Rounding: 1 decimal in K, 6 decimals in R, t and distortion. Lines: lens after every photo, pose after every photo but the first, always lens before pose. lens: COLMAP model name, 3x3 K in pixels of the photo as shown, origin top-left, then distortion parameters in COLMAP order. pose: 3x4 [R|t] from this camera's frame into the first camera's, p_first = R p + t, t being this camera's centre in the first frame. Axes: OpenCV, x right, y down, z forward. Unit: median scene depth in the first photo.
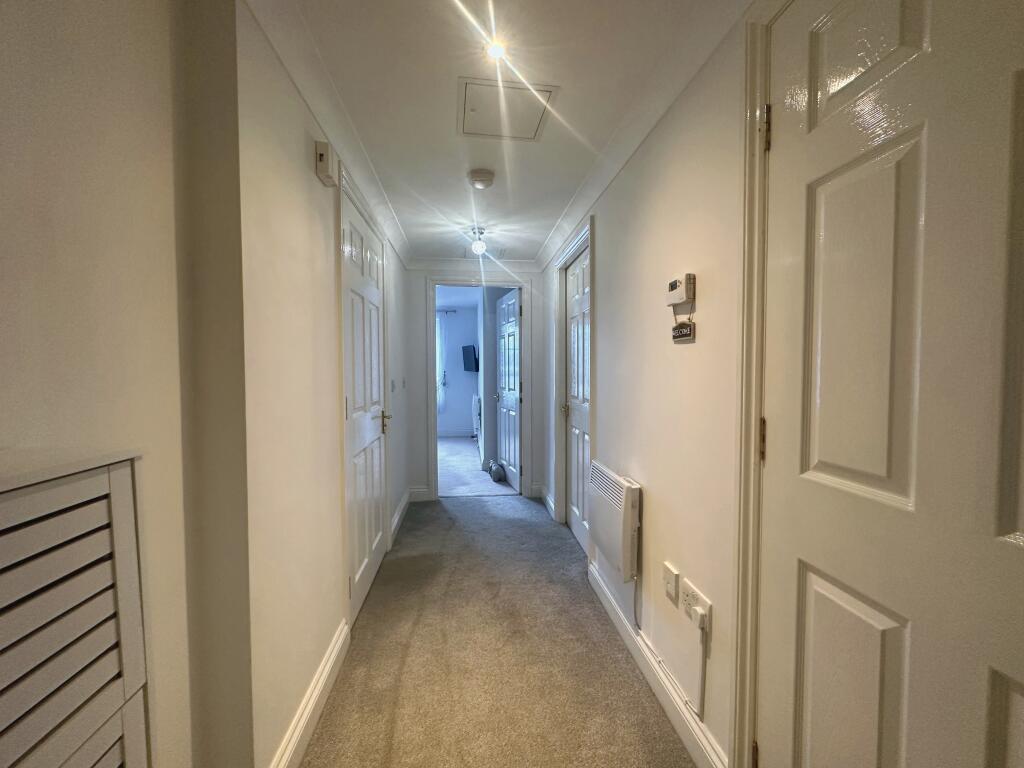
lens RADIAL K [[414.3, 0, 512.7], [0, 414.3, 384.4], [0, 0, 1]] dist [0.001816, 0.000583]
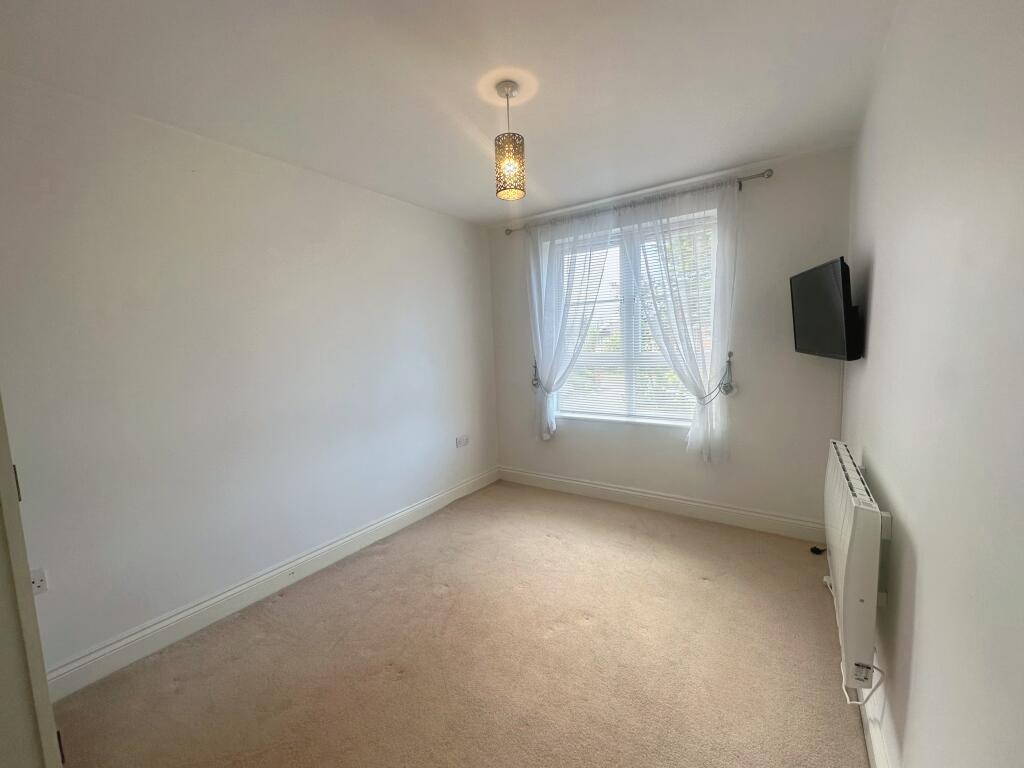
lens RADIAL K [[414.3, 0, 513.8], [0, 414.3, 388.0], [0, 0, 1]] dist [0.001816, 0.000583]
pose [[0.766440, 0.044488, -0.640773, -0.073715], [0.002024, 0.997426, 0.071671, -0.027861], [0.642312, -0.056228, 0.764378, 0.595535]]
